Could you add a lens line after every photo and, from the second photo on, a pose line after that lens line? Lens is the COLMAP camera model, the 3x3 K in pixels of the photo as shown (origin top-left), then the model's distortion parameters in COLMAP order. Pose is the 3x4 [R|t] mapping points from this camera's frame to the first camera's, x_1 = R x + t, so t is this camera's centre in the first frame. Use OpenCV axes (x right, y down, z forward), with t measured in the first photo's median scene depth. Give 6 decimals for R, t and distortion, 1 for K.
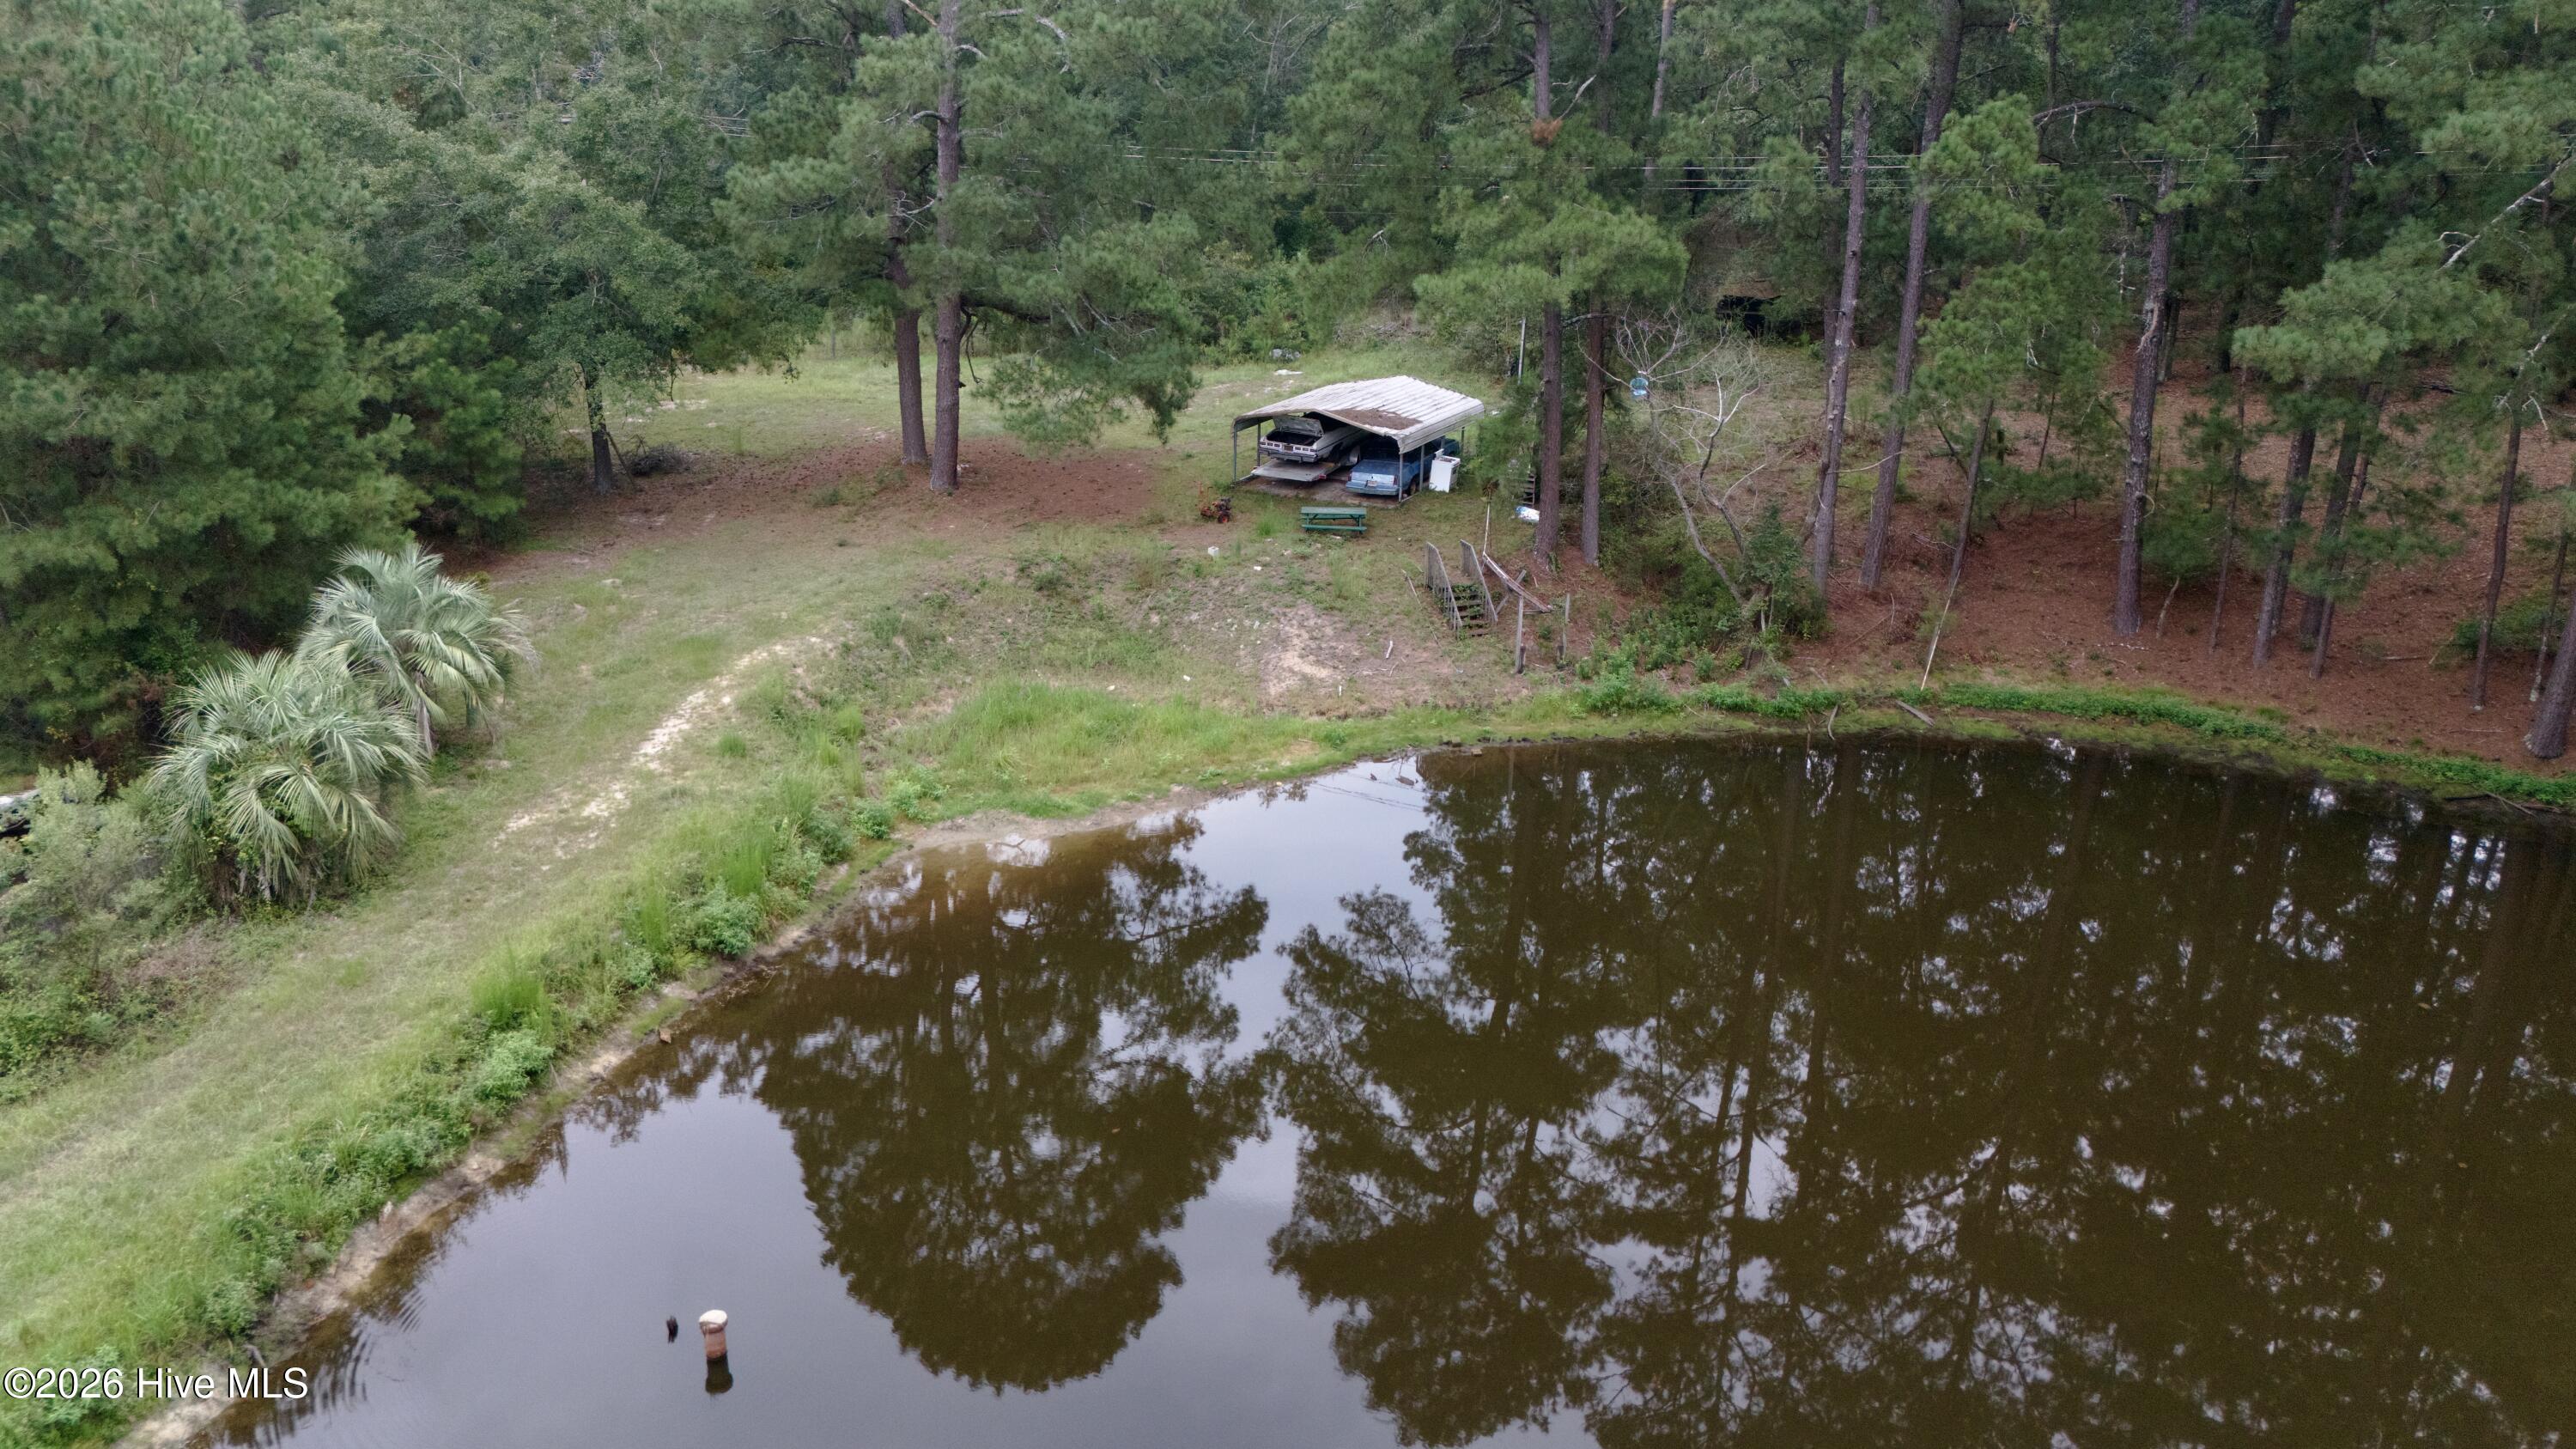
lens RADIAL K [[1873.2, 0, 1296.0], [0, 1873.2, 708.9], [0, 0, 1]] dist [0.067073, -0.057491]
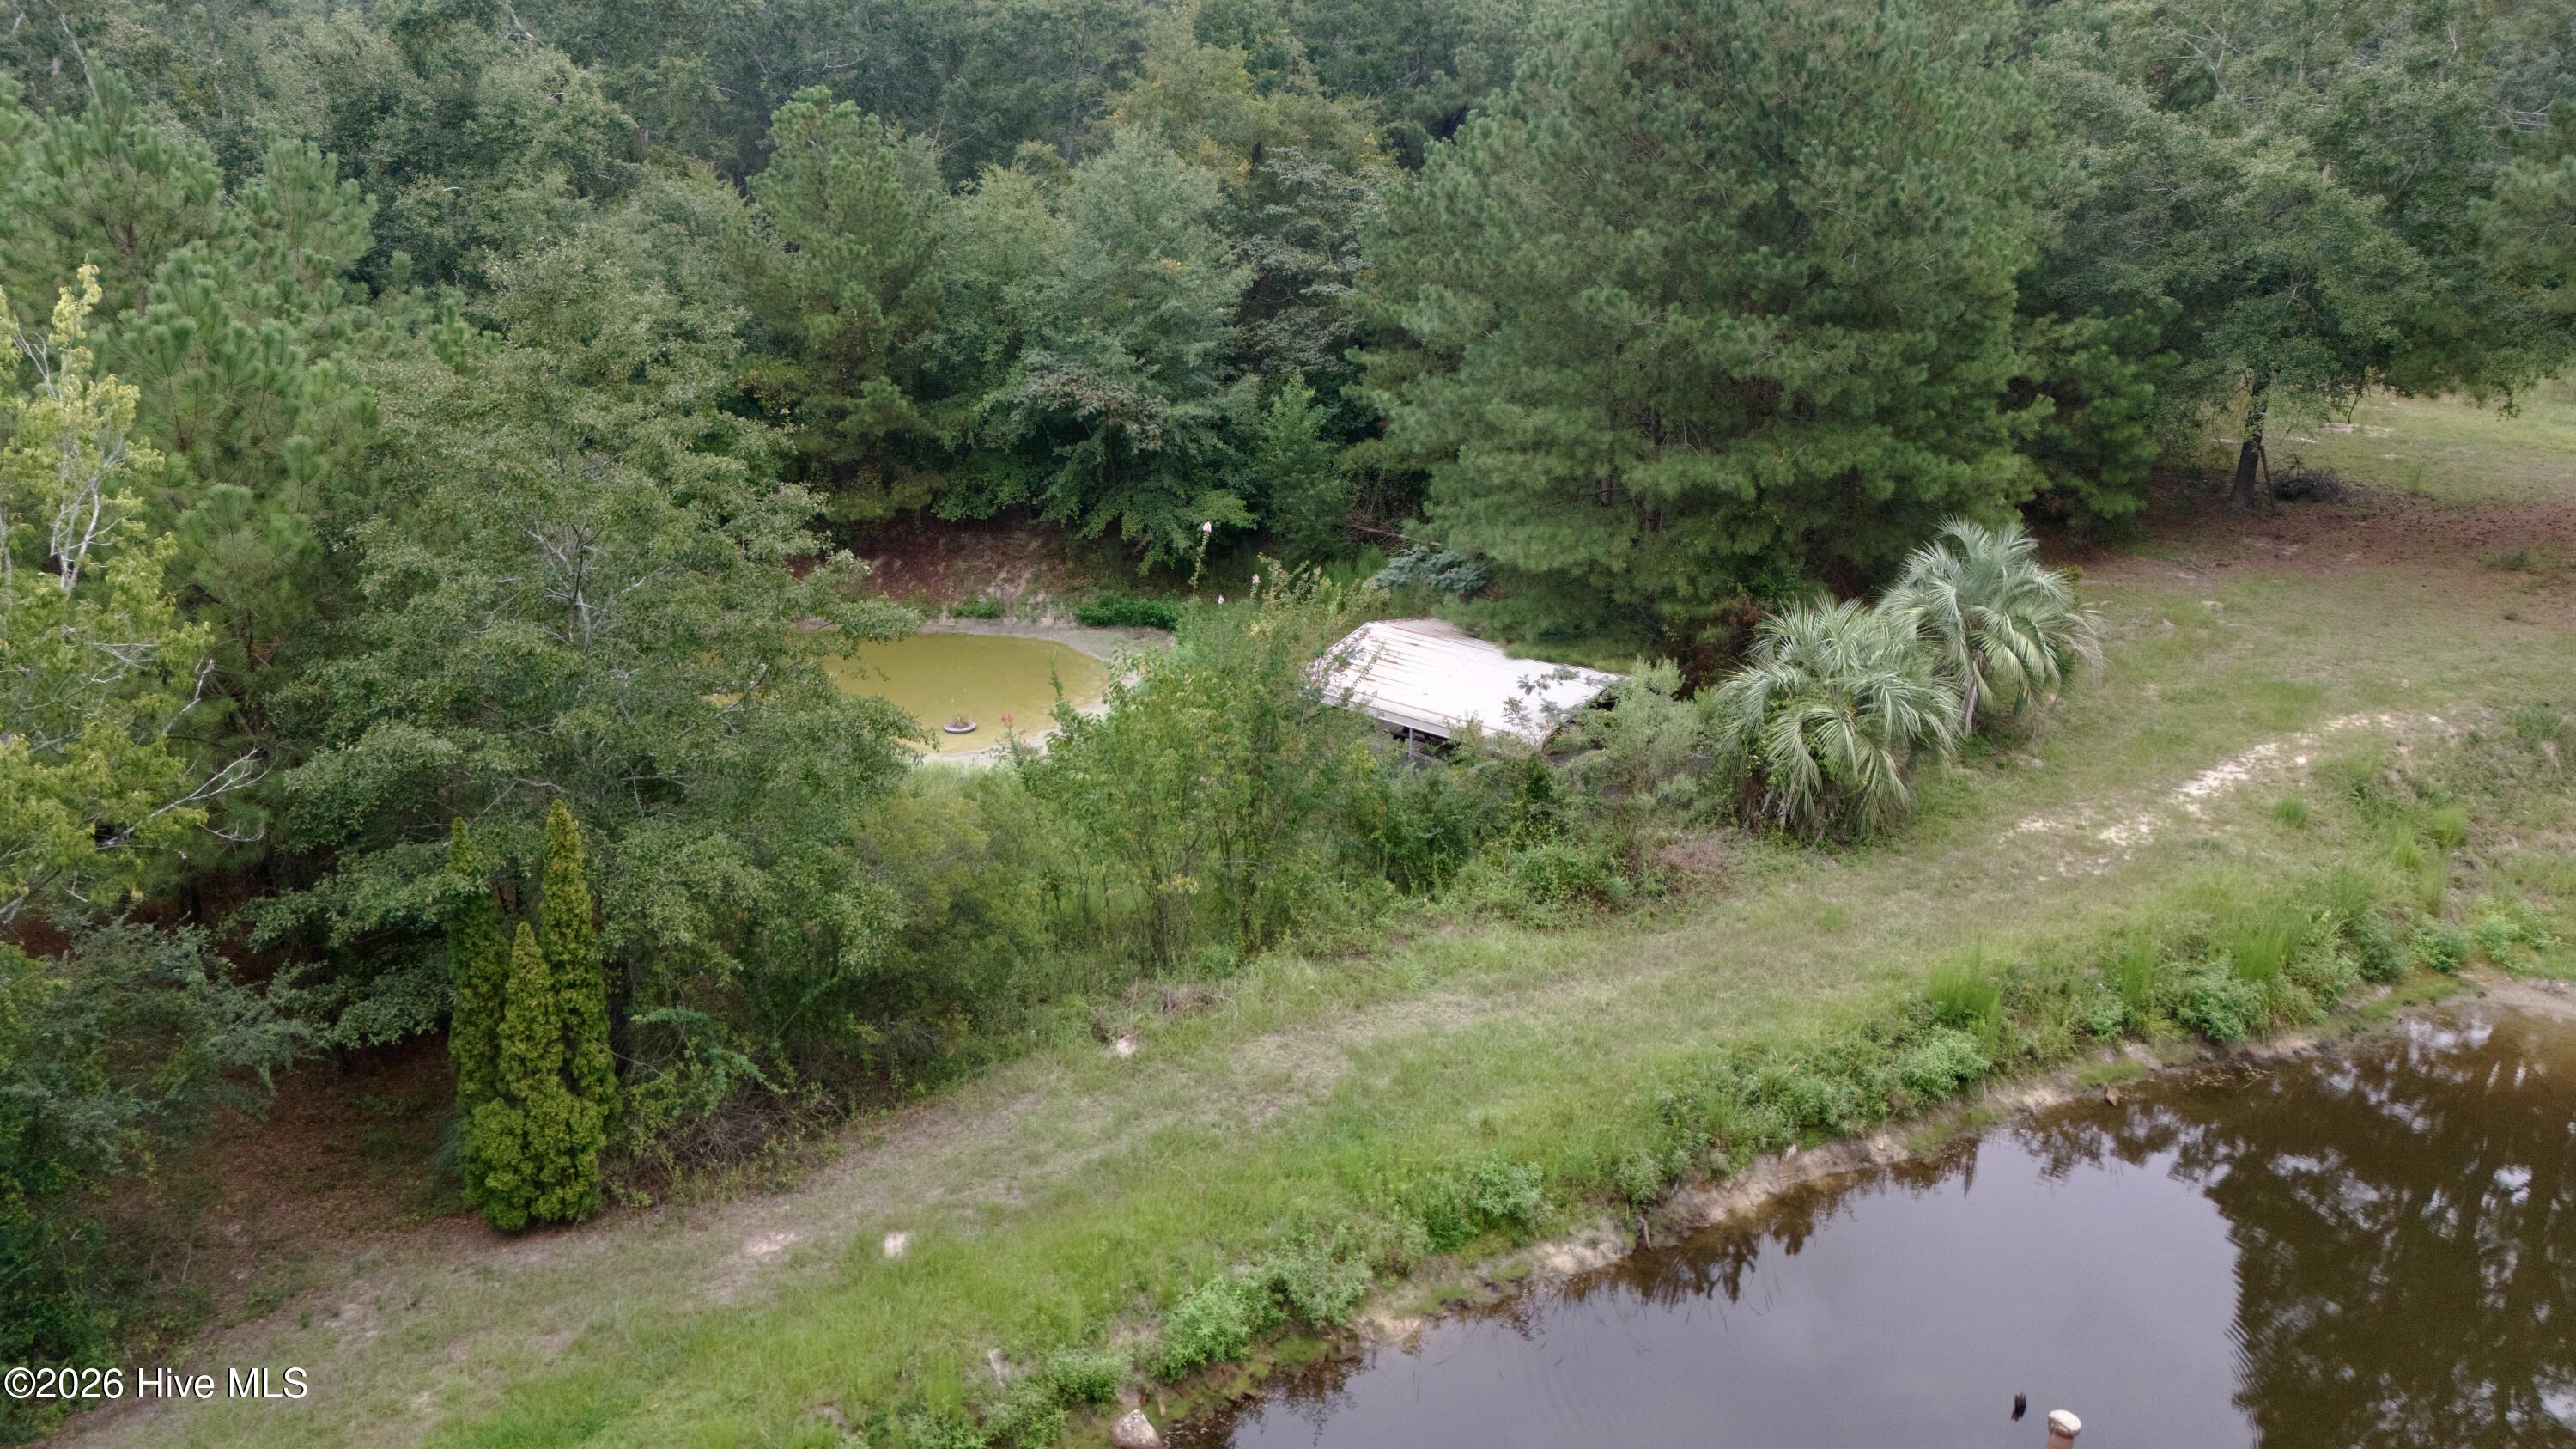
lens RADIAL K [[1873.2, 0, 1296.0], [0, 1873.2, 708.9], [0, 0, 1]] dist [0.067073, -0.057491]
pose [[0.671716, 0.248439, -0.697908, -0.006225], [-0.249524, 0.962916, 0.102617, -0.002070], [0.697521, 0.105215, 0.708798, 0.052022]]
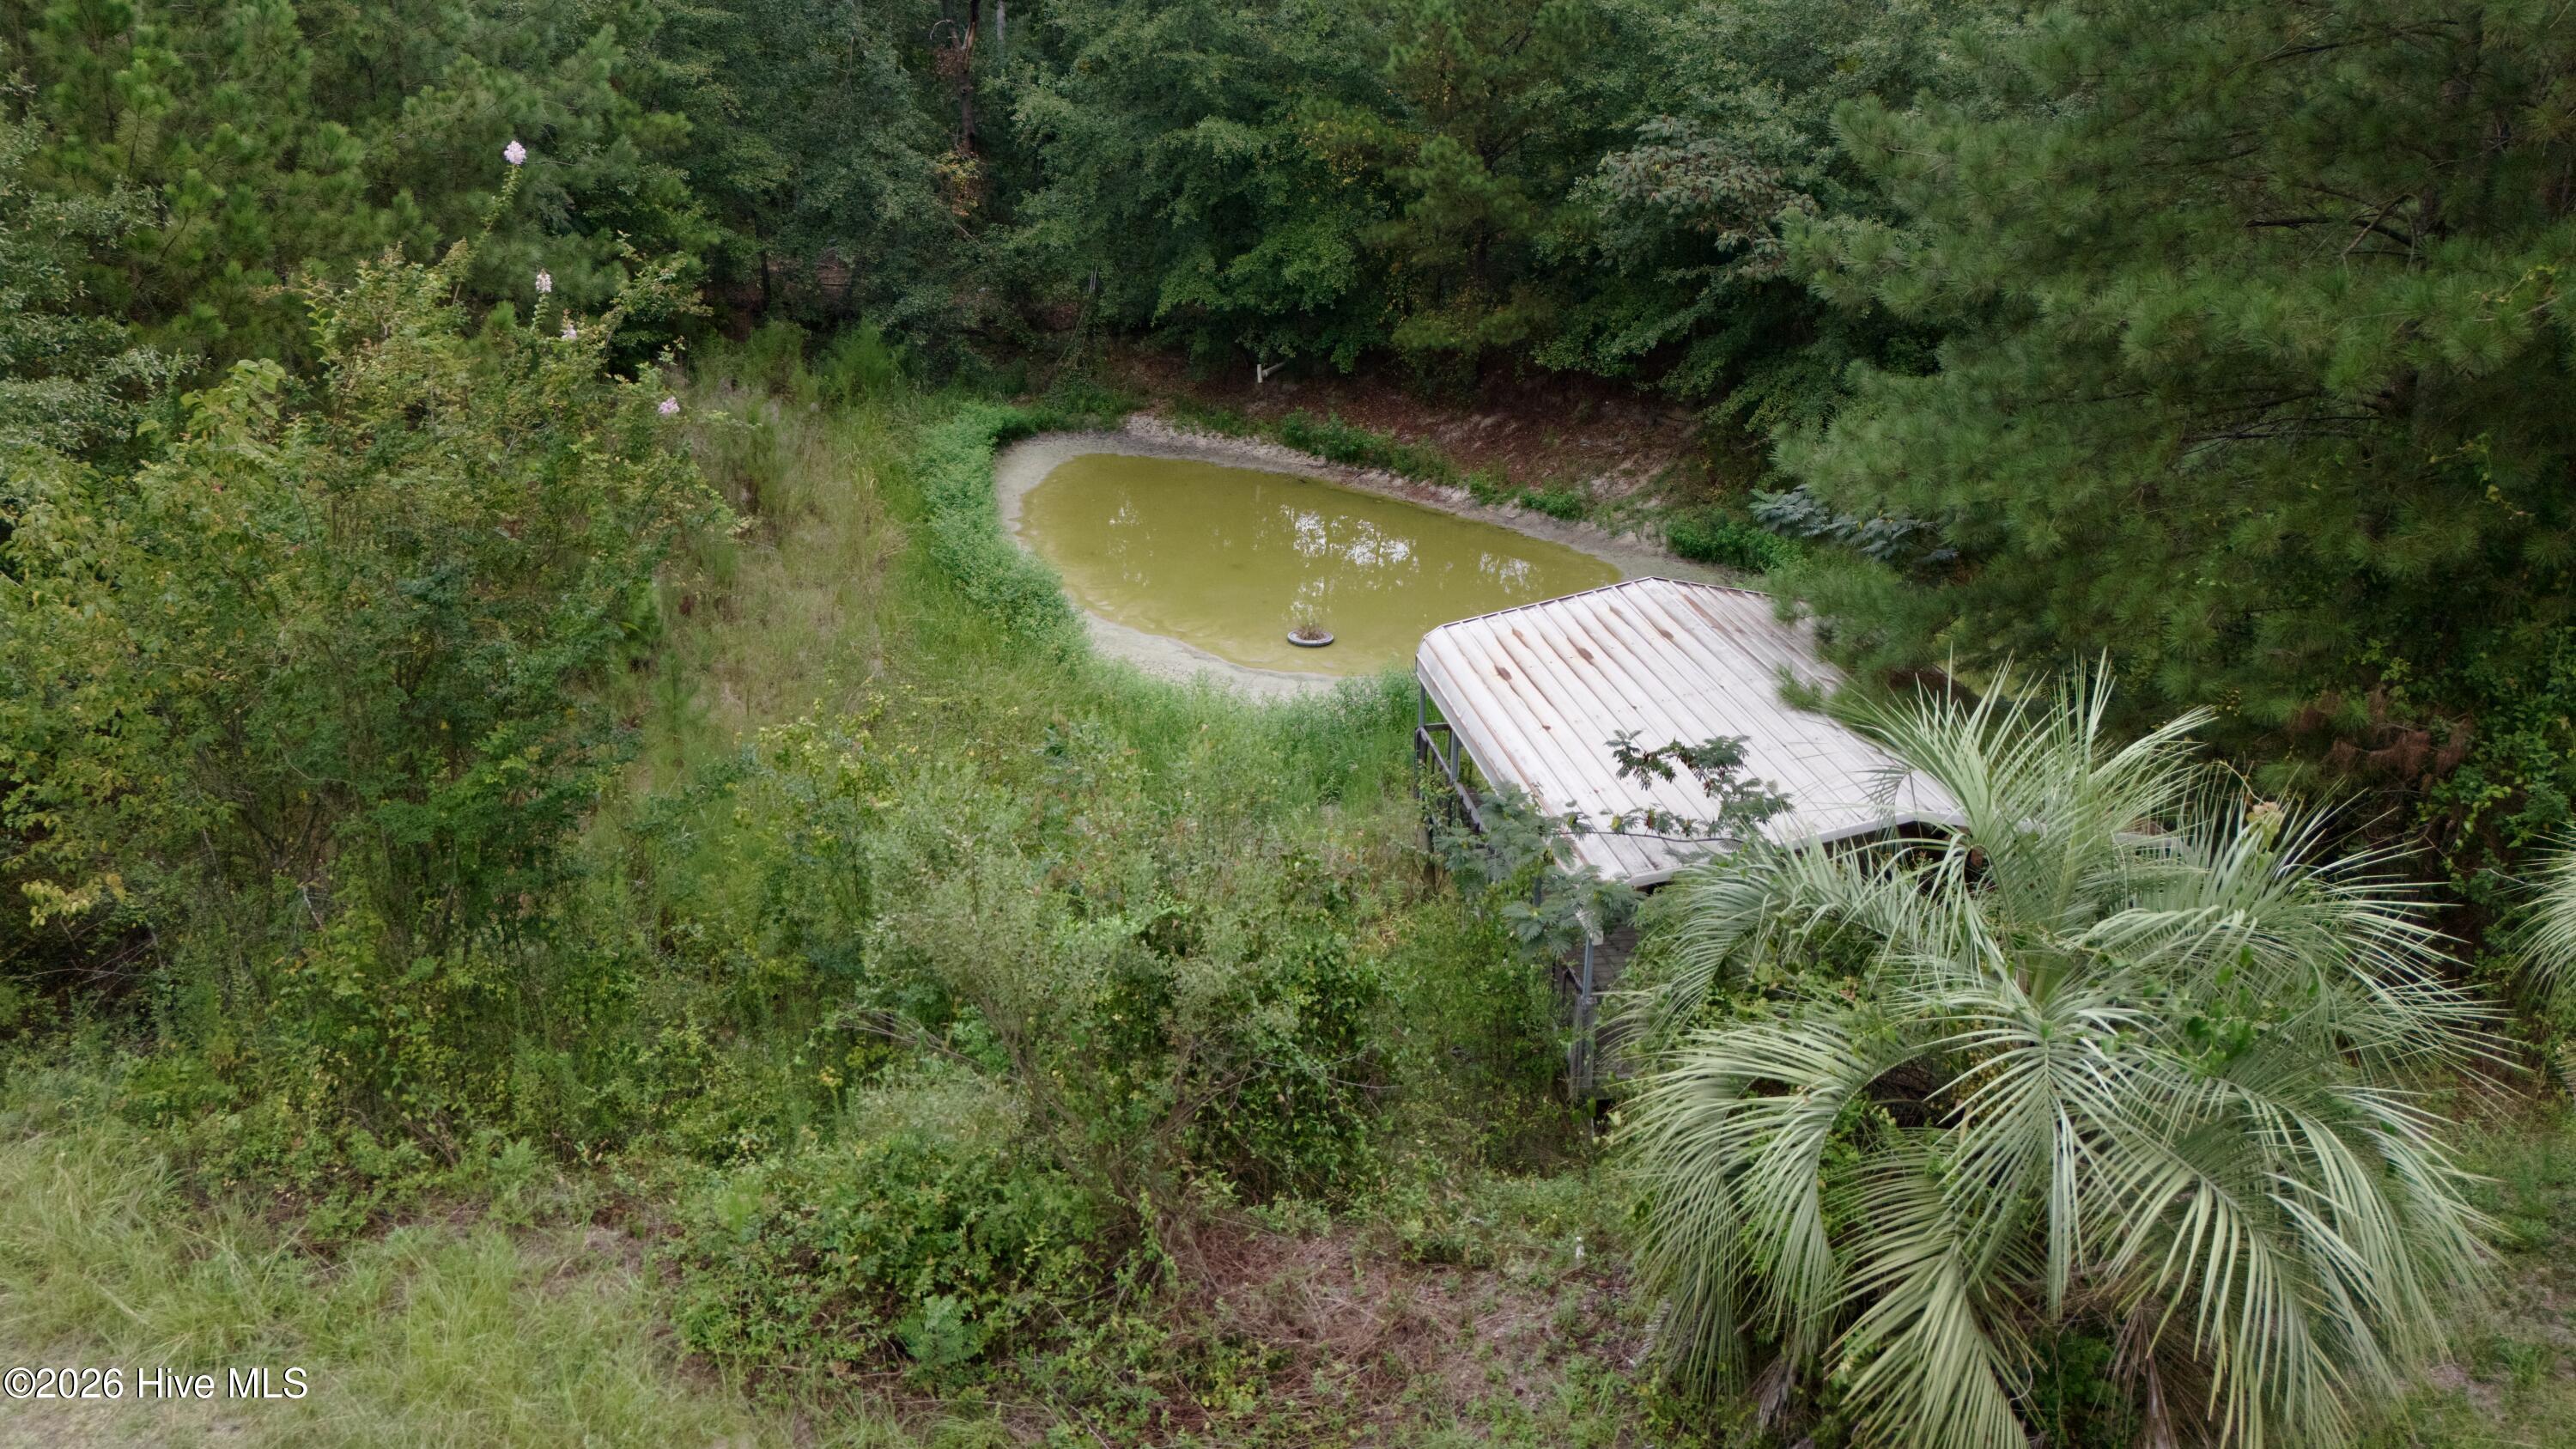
lens RADIAL K [[1893.6, 0, 1287.1], [0, 1893.6, 658.5], [0, 0, 1]] dist [0.173652, -0.061036]
pose [[0.011654, 0.342869, -0.939311, -0.233714], [-0.345524, 0.882891, 0.317988, -0.072619], [0.938338, 0.320848, 0.128759, 0.710522]]
